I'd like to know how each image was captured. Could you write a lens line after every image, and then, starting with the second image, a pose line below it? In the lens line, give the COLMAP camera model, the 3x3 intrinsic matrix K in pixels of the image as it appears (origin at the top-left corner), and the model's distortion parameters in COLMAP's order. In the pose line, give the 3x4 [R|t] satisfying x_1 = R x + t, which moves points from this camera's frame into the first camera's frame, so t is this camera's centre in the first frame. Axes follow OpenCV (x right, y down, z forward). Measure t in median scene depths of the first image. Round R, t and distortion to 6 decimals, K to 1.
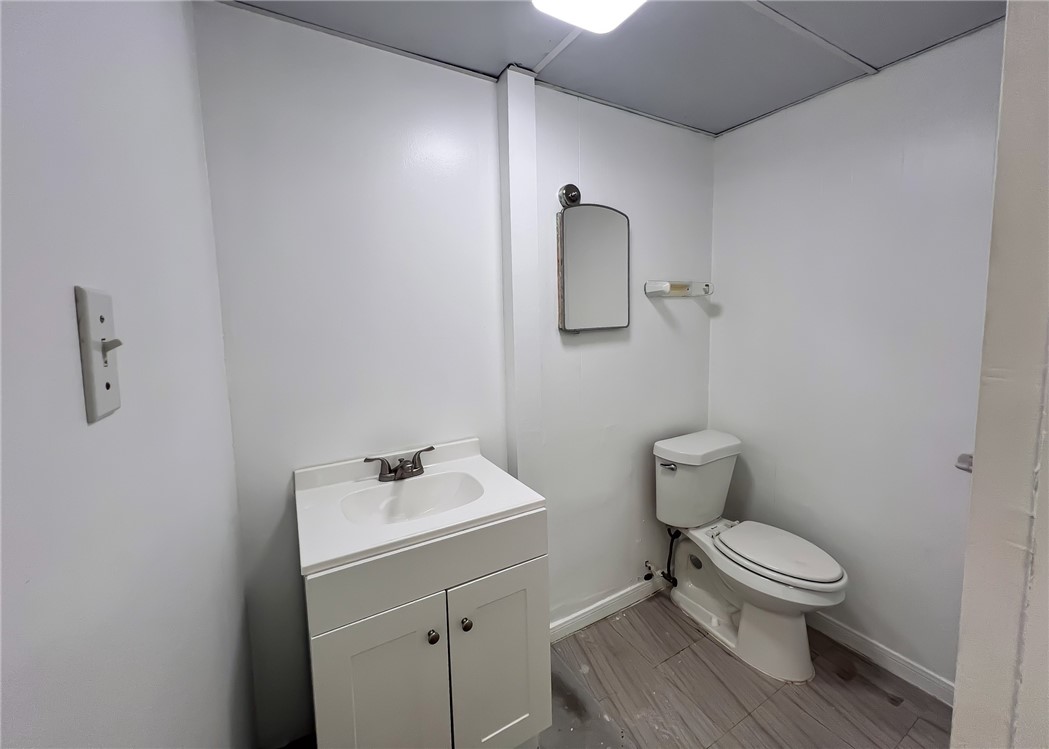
lens RADIAL K [[429.3, 0, 528.2], [0, 429.3, 364.8], [0, 0, 1]] dist [0.003433, 0.000628]
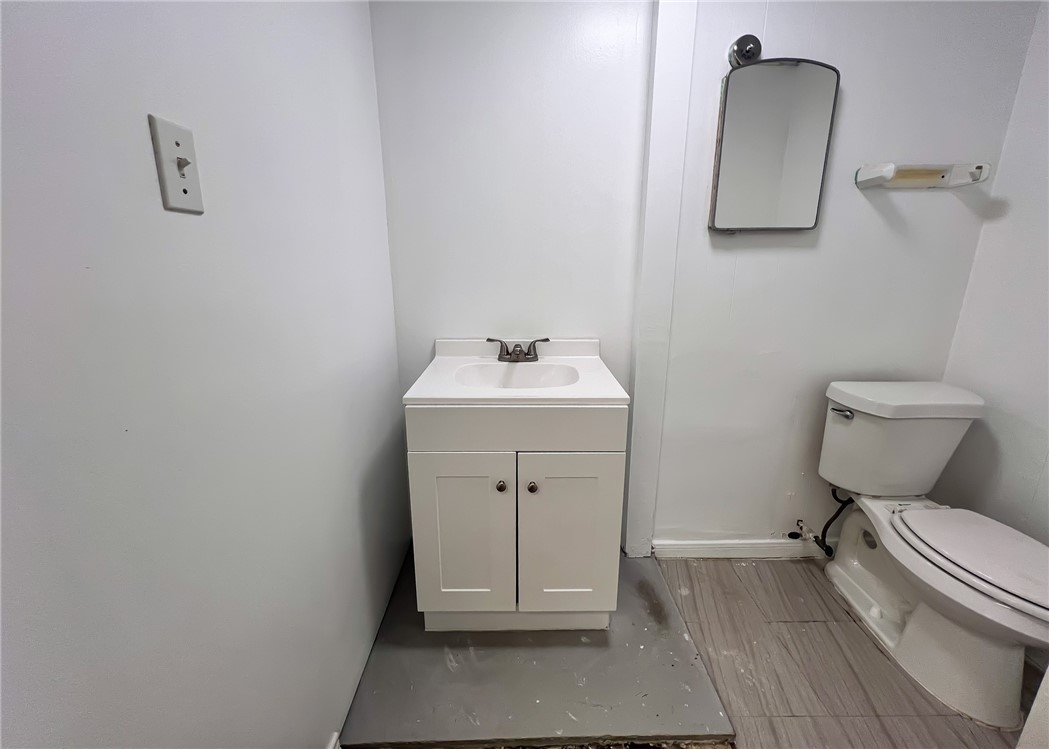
lens RADIAL K [[429.3, 0, 527.2], [0, 429.3, 370.0], [0, 0, 1]] dist [0.003433, 0.000628]
pose [[0.867155, 0.154030, -0.473622, 0.198291], [-0.076953, 0.980991, 0.178142, 0.066657], [0.492058, -0.118030, 0.862524, 0.042792]]
